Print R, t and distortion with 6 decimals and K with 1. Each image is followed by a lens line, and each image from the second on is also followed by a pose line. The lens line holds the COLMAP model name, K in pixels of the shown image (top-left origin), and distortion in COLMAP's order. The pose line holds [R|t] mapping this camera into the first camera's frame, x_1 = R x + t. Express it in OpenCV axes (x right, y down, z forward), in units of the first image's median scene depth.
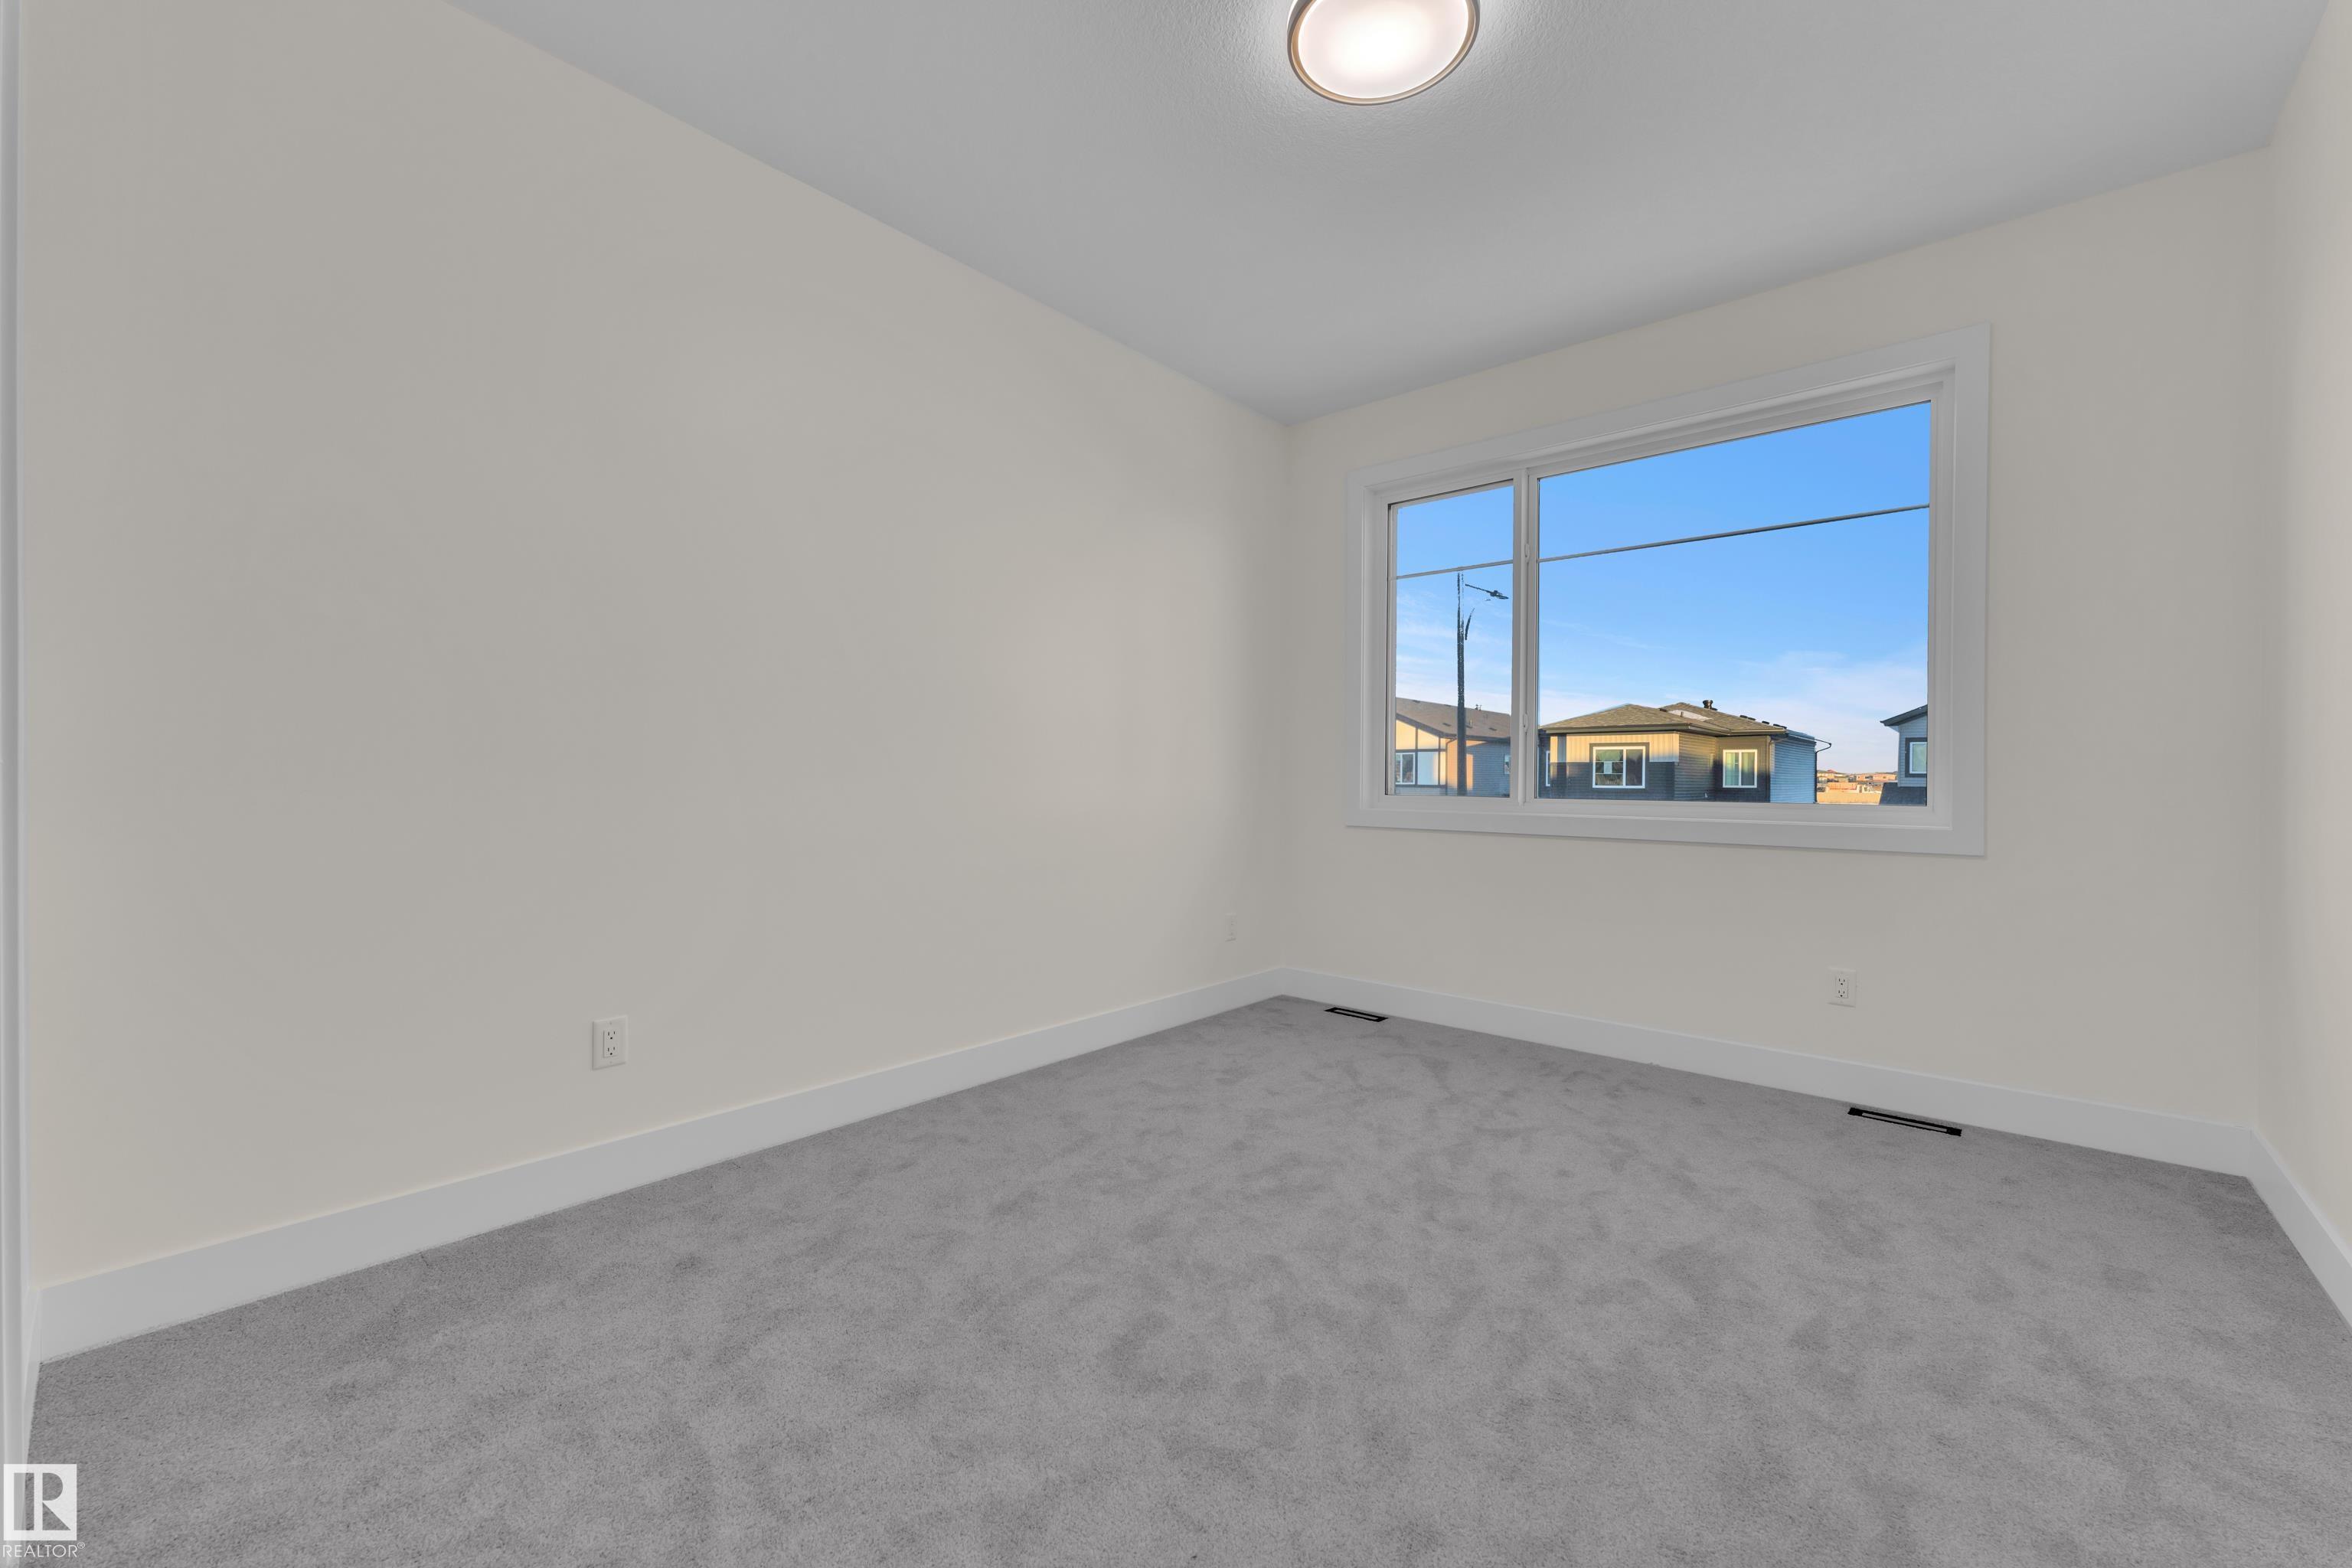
lens RADIAL K [[937.8, 0, 1175.6], [0, 937.8, 789.3], [0, 0, 1]] dist [0.002015, -0.000809]
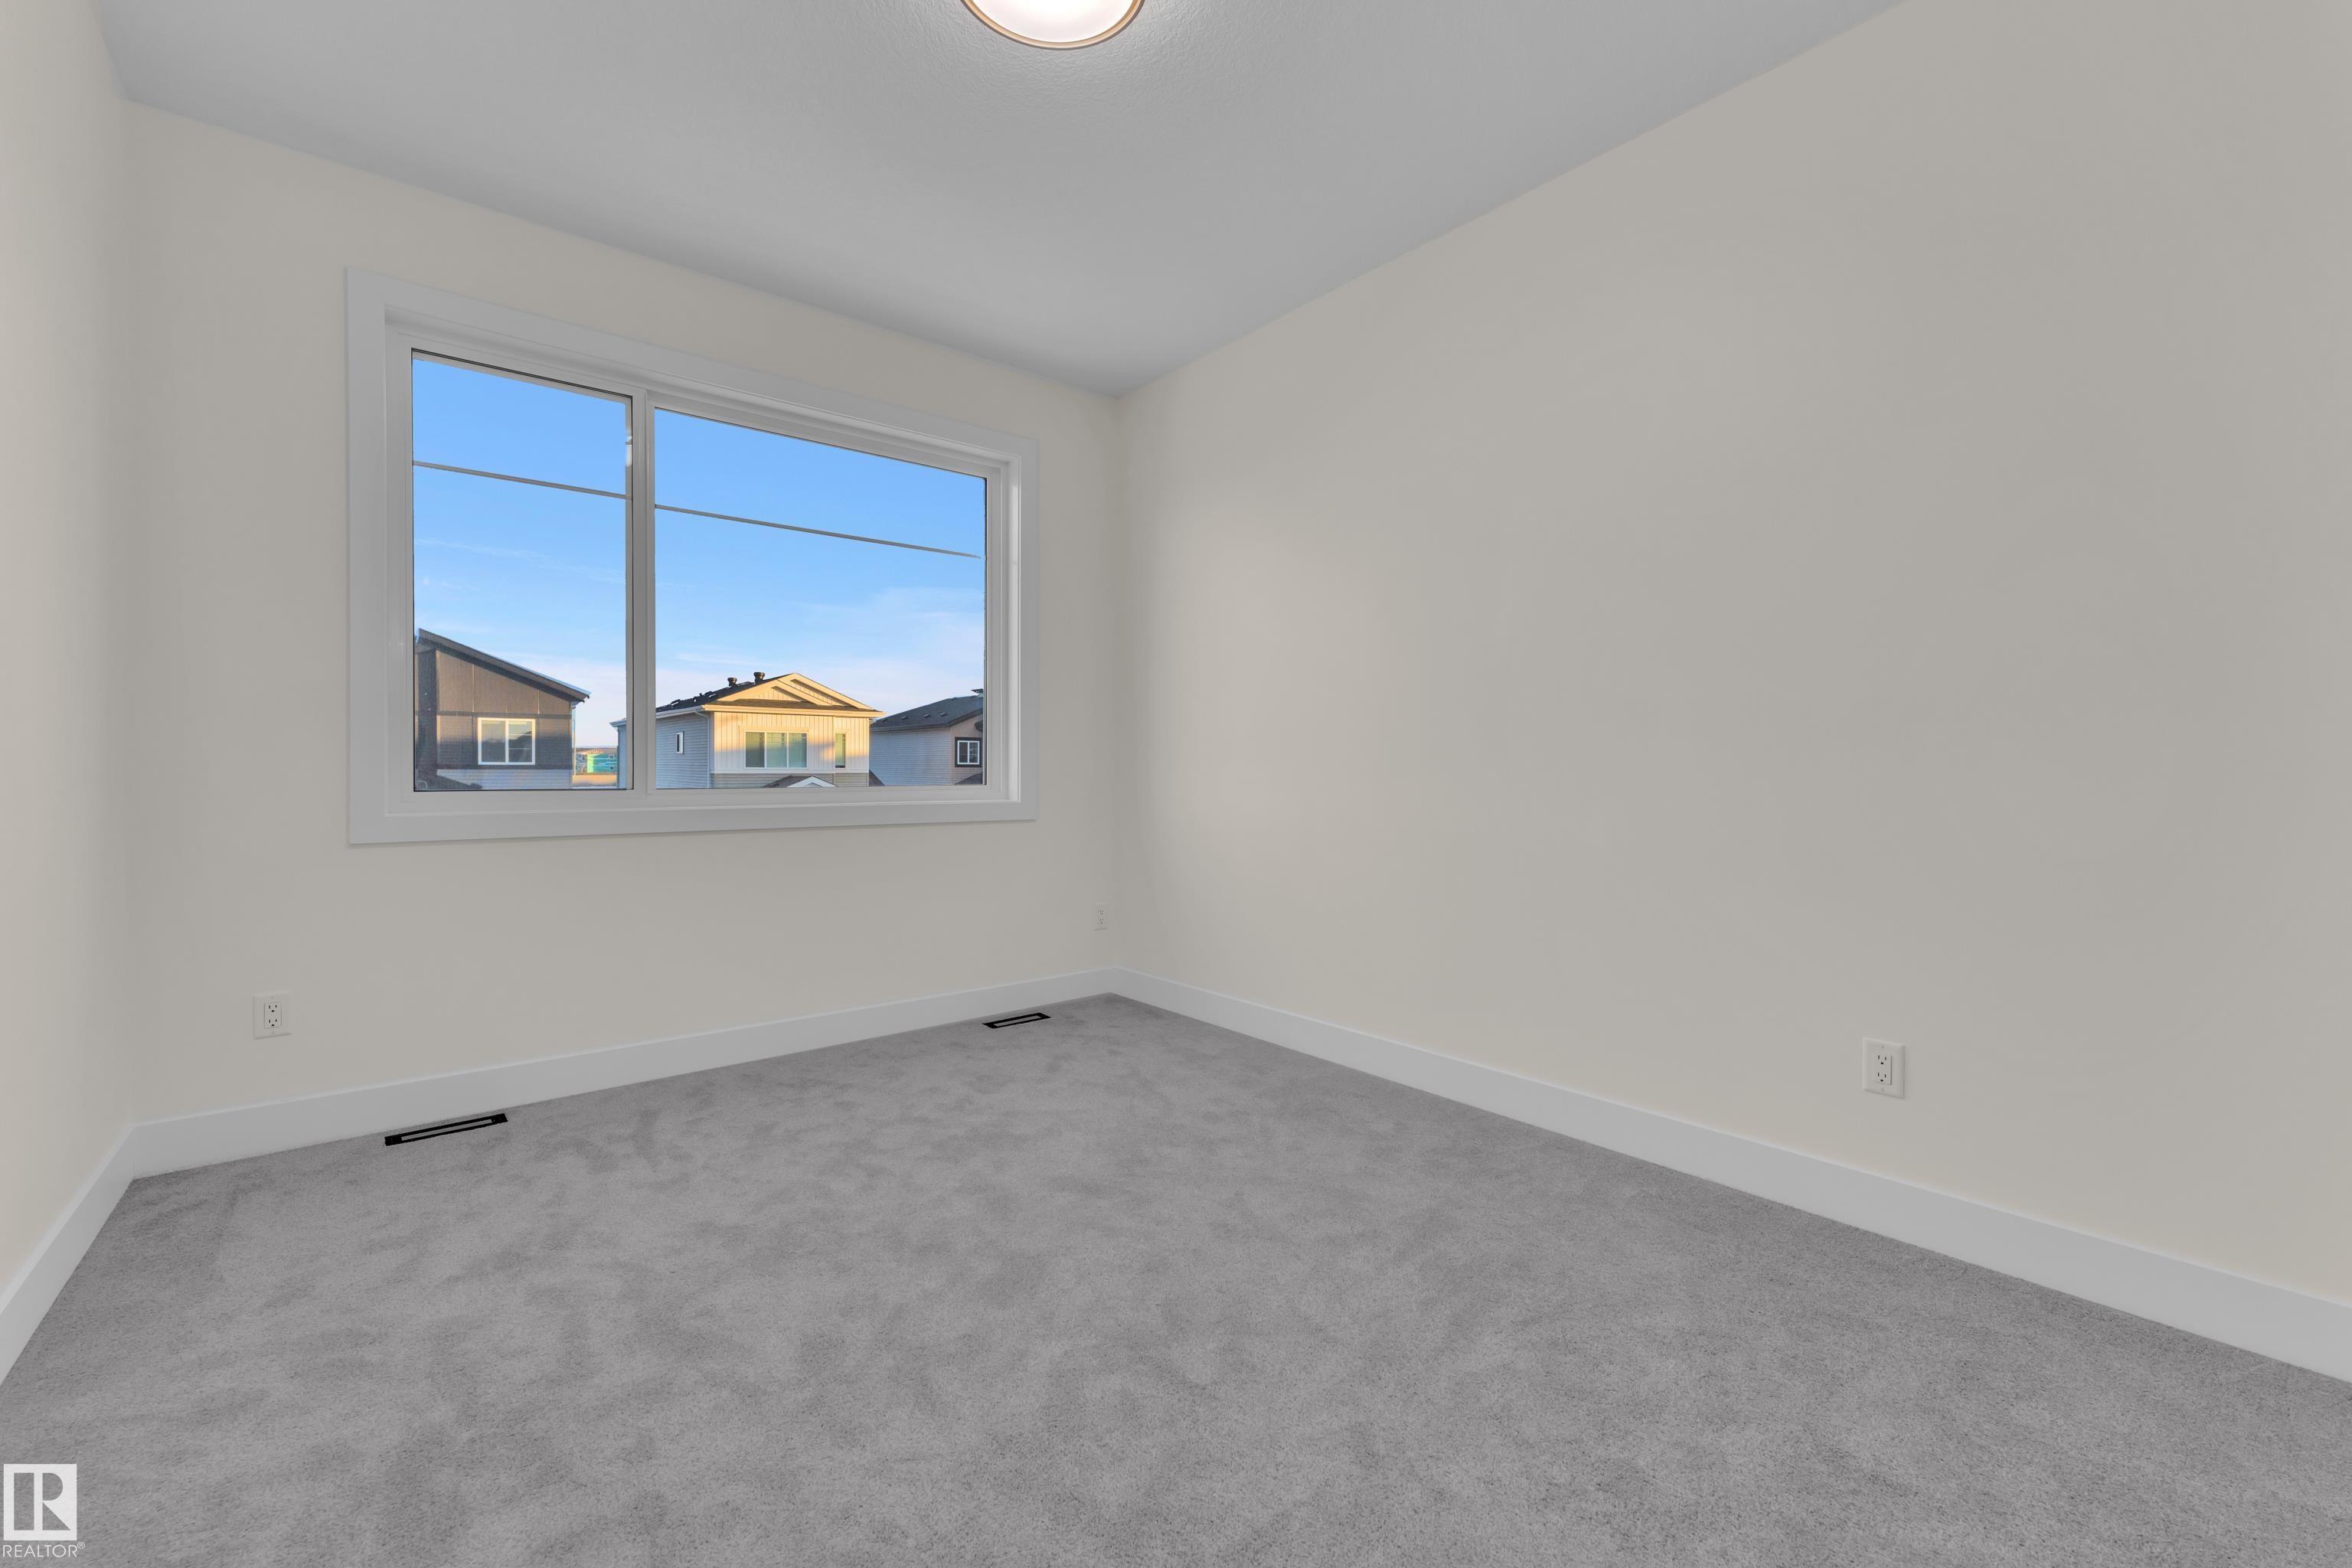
lens RADIAL K [[937.8, 0, 1175.6], [0, 937.8, 789.3], [0, 0, 1]] dist [0.002015, -0.000809]
pose [[0.120648, -0.017511, 0.992541, -0.384525], [0.024997, 0.999581, 0.014597, 0.008520], [-0.992381, 0.023050, 0.121035, 0.431576]]
